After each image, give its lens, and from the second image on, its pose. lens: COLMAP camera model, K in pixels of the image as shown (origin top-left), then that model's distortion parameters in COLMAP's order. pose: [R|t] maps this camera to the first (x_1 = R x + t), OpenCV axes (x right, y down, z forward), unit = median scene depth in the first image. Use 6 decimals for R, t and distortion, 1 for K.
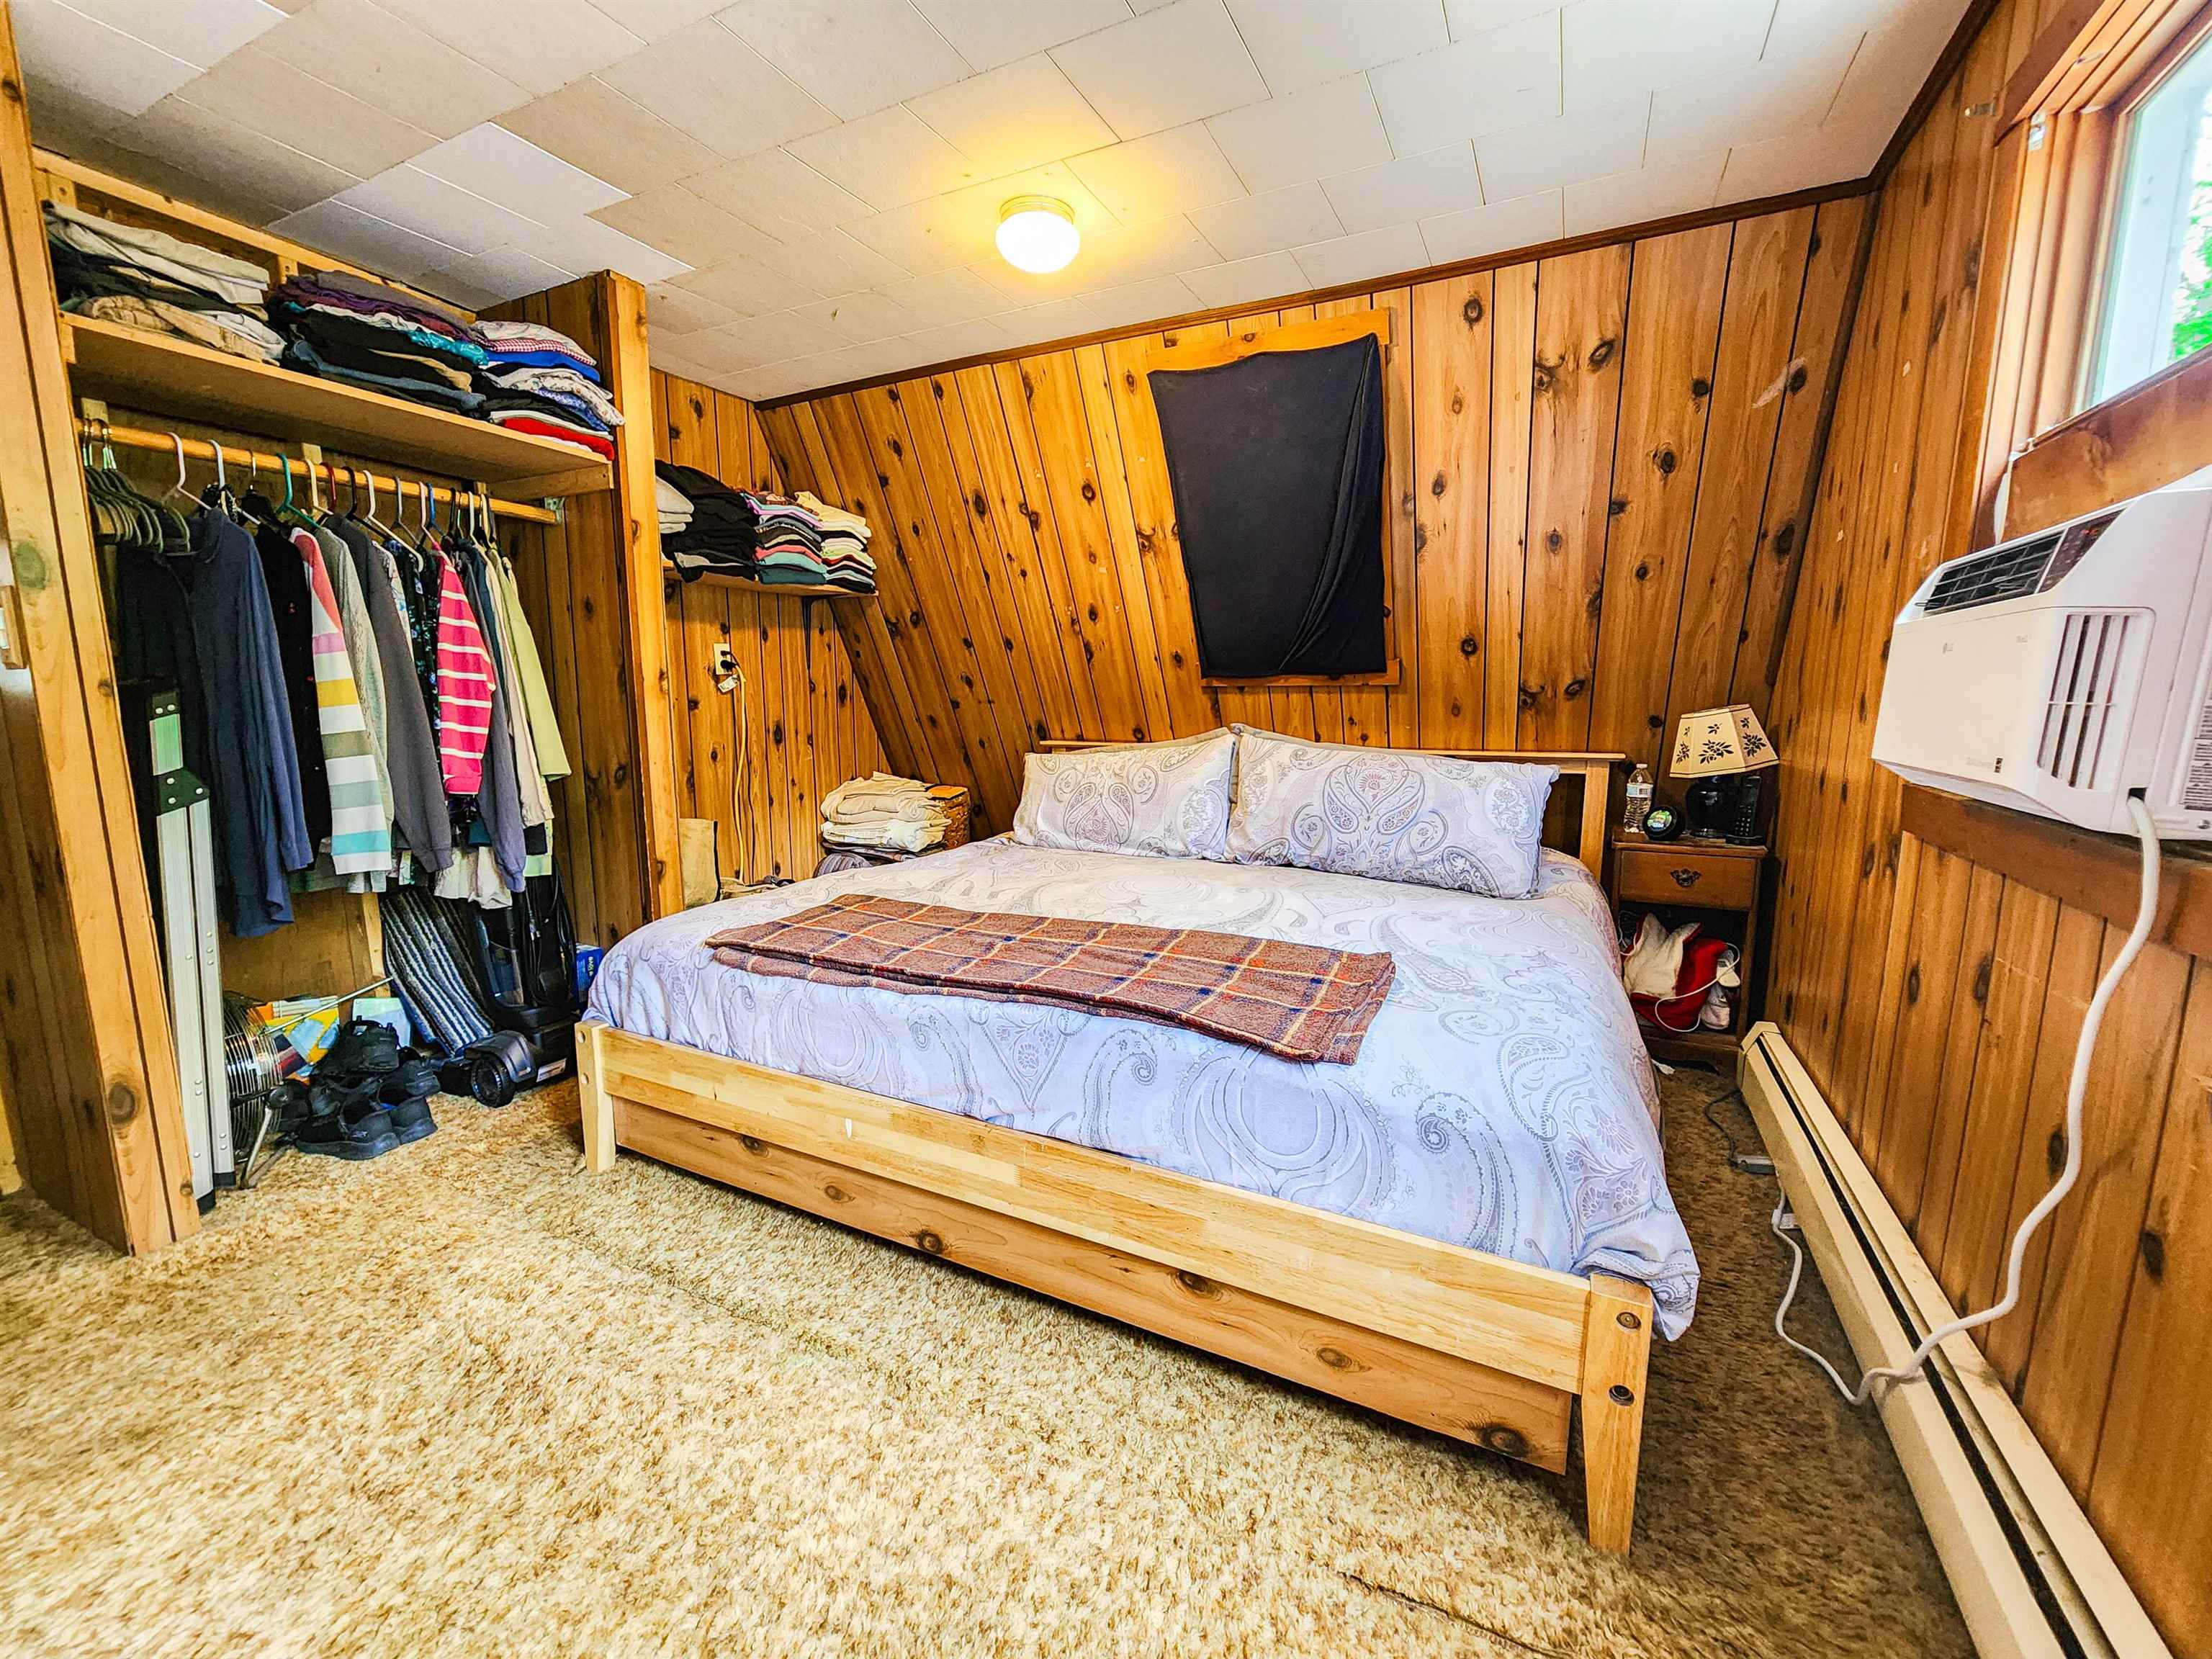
lens RADIAL K [[914.0, 0, 1097.1], [0, 914.0, 828.2], [0, 0, 1]] dist [0.011275, 0.000068]
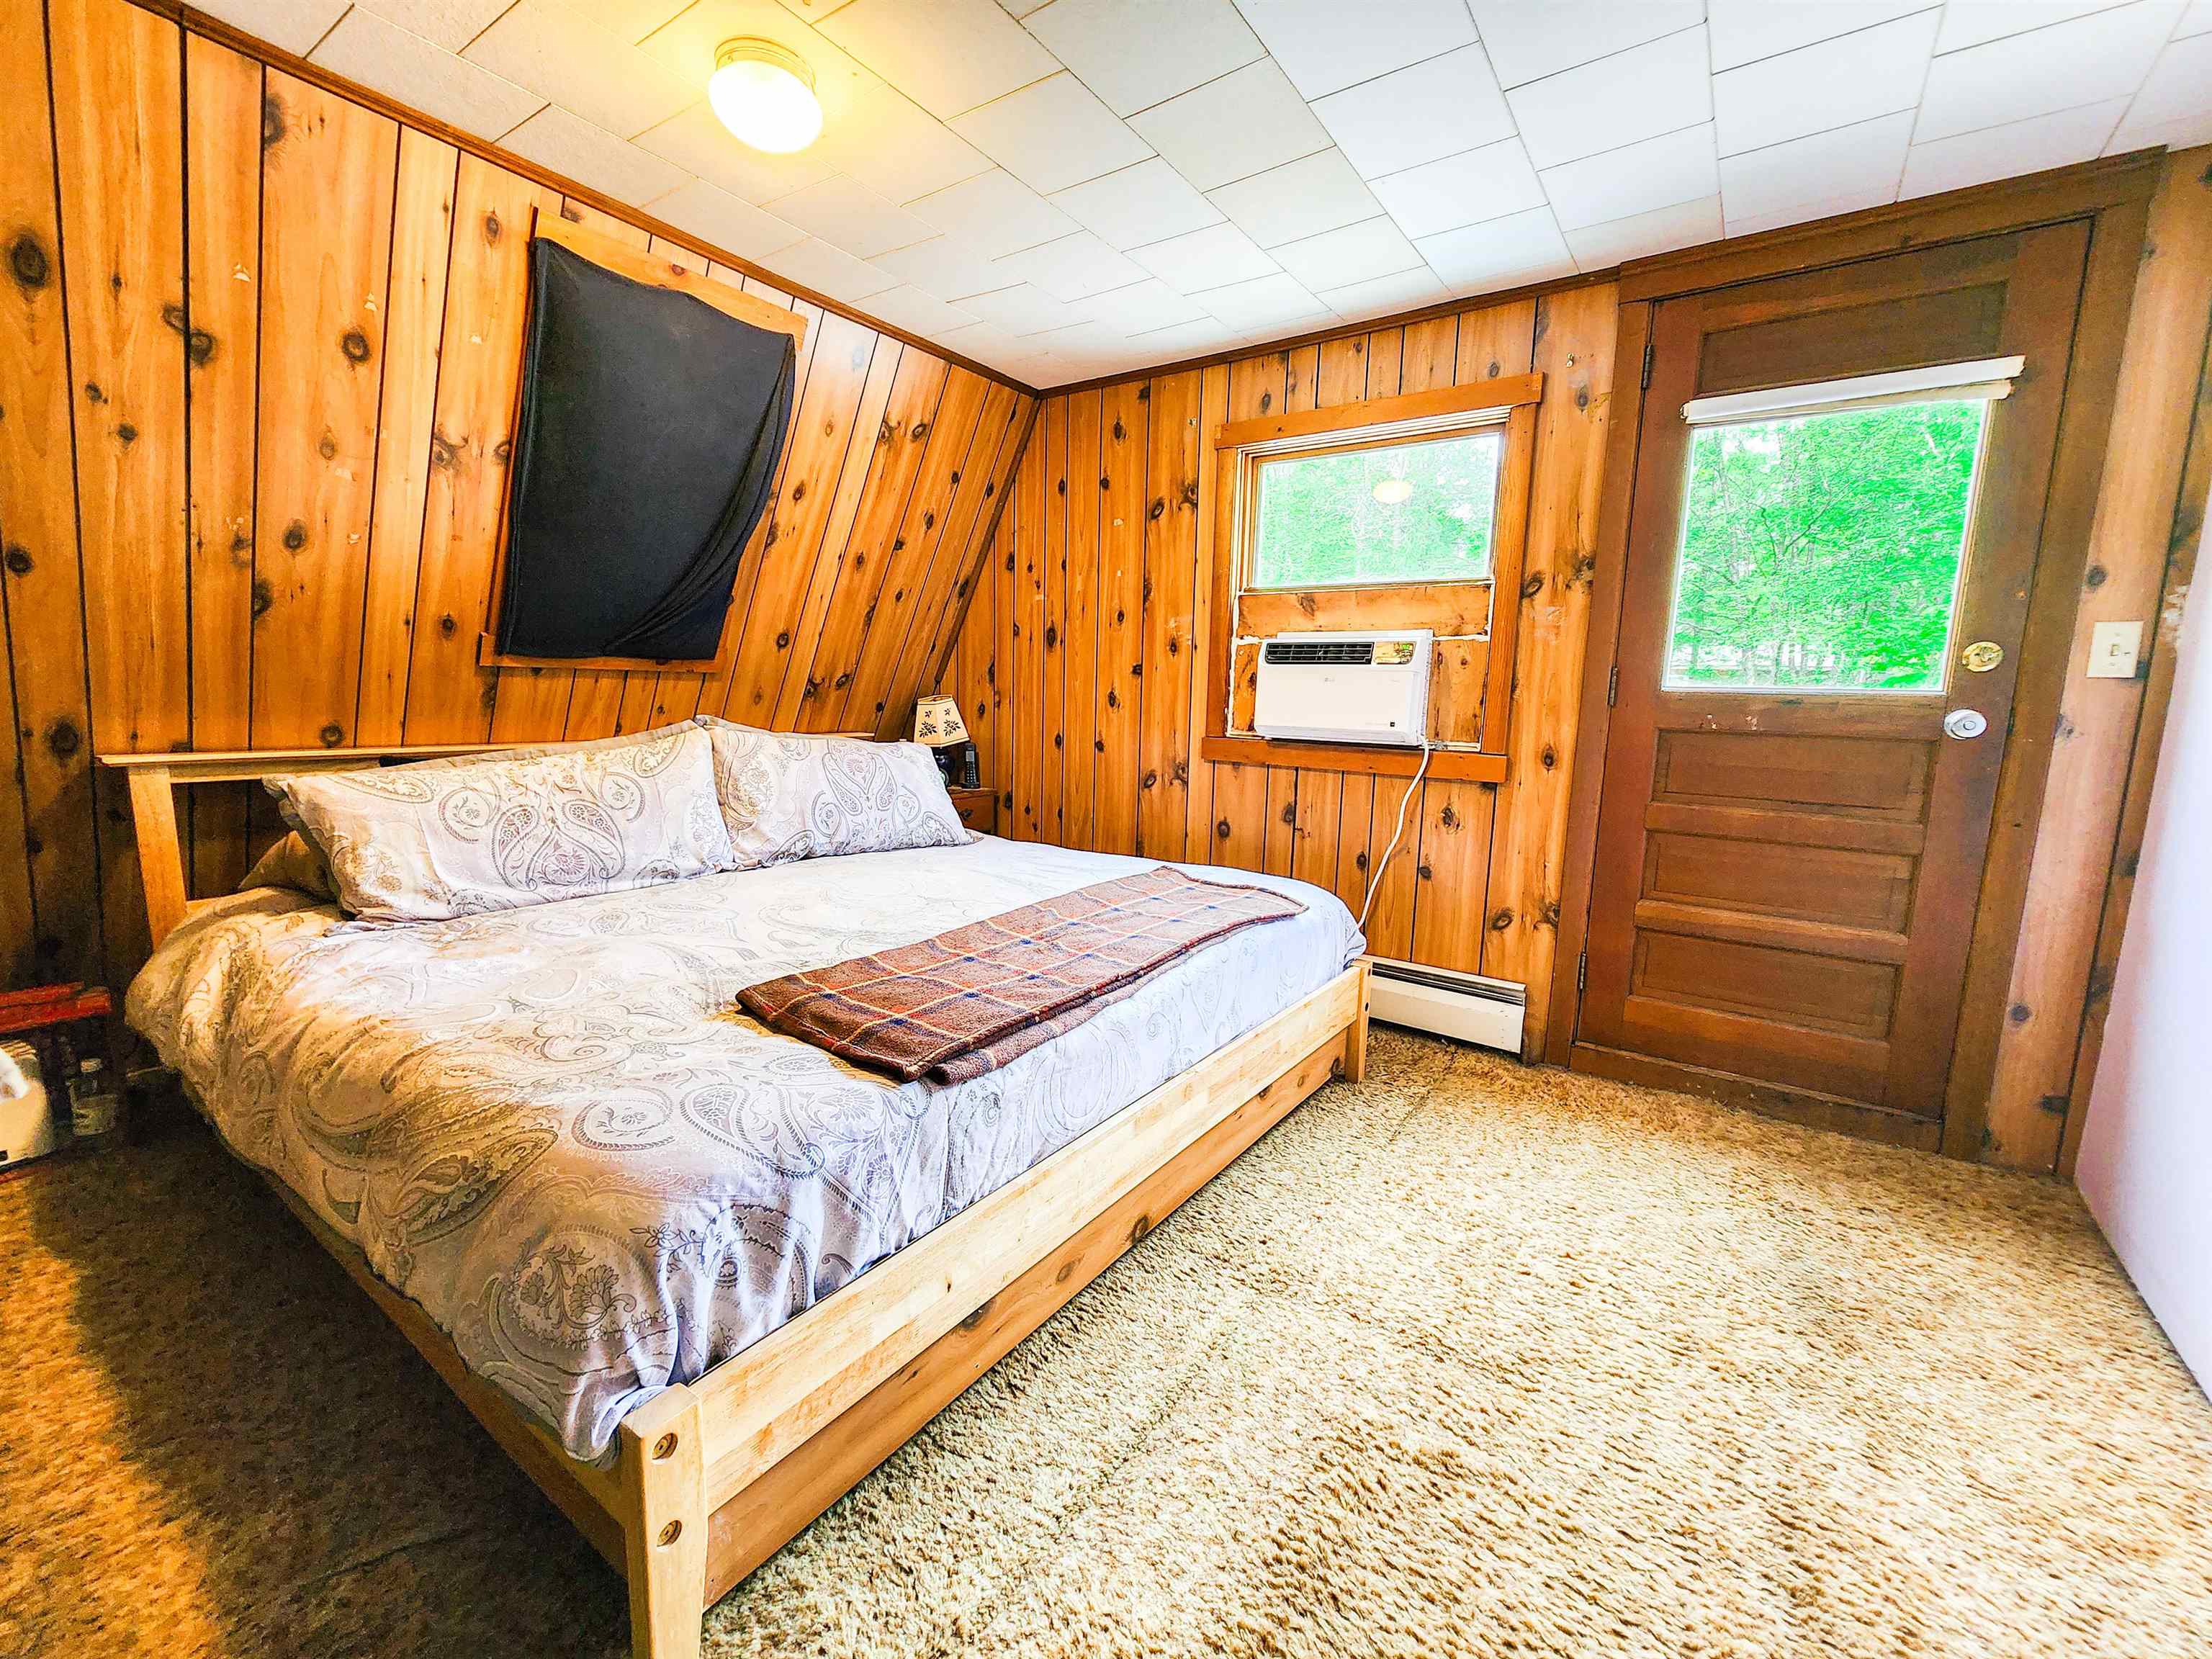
lens RADIAL K [[914.0, 0, 1098.2], [0, 914.0, 825.3], [0, 0, 1]] dist [0.011275, 0.000068]
pose [[0.150249, -0.141168, 0.978518, -0.678646], [0.120570, 0.984982, 0.123588, -0.074607], [-0.981269, 0.099411, 0.165013, 0.501068]]
